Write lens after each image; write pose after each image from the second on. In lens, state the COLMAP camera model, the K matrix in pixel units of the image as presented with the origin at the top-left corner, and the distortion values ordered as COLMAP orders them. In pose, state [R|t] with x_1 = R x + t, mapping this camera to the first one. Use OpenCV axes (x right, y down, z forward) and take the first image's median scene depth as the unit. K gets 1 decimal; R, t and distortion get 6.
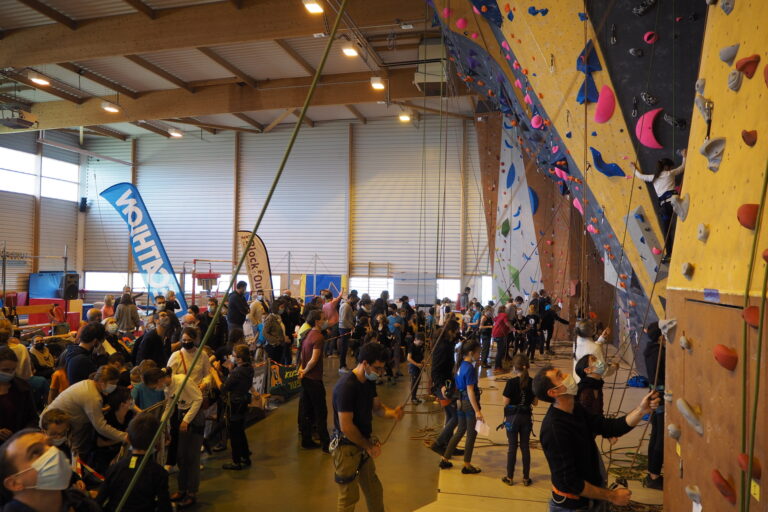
lens RADIAL K [[651.0, 0, 384.0], [0, 651.0, 256.0], [0, 0, 1]] dist [-0.006762, -0.005528]
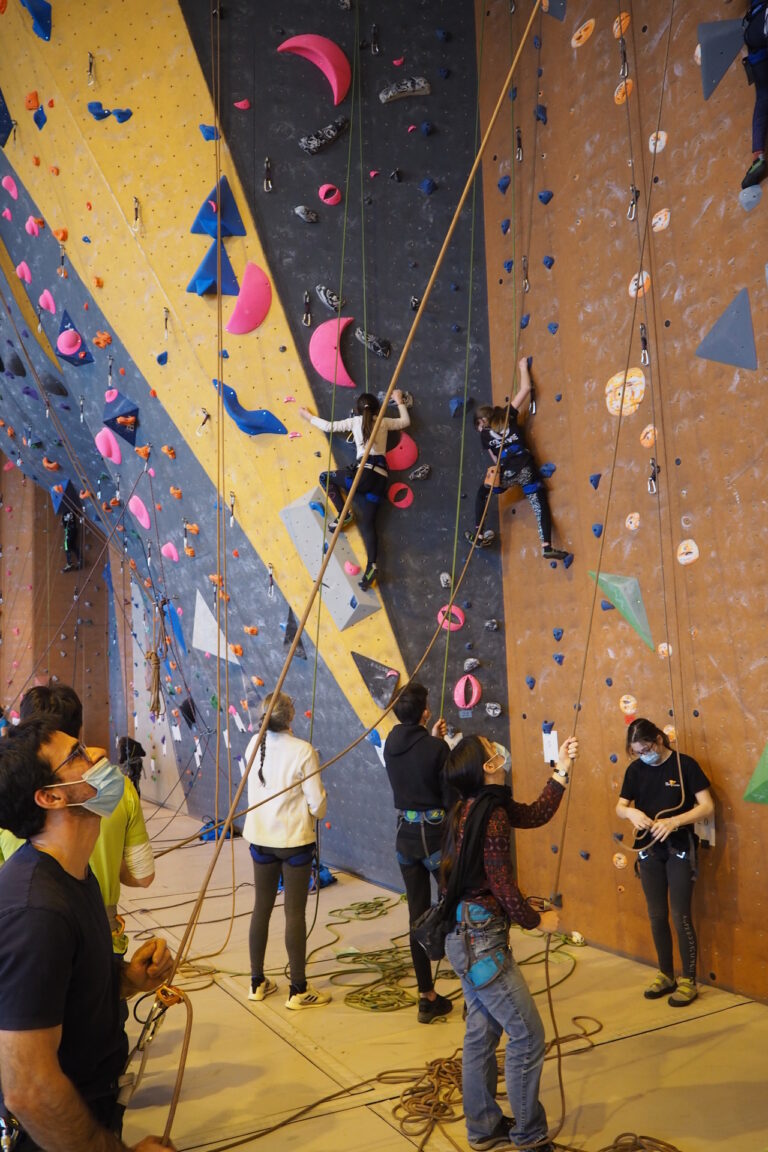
lens RADIAL K [[976.4, 0, 383.4], [0, 976.4, 547.8], [0, 0, 1]] dist [-0.006762, -0.005528]
pose [[0.763018, 0.041089, 0.645070, -0.087929], [0.035729, 0.993771, -0.105562, 0.060063], [-0.645389, 0.103593, 0.756797, 0.340766]]
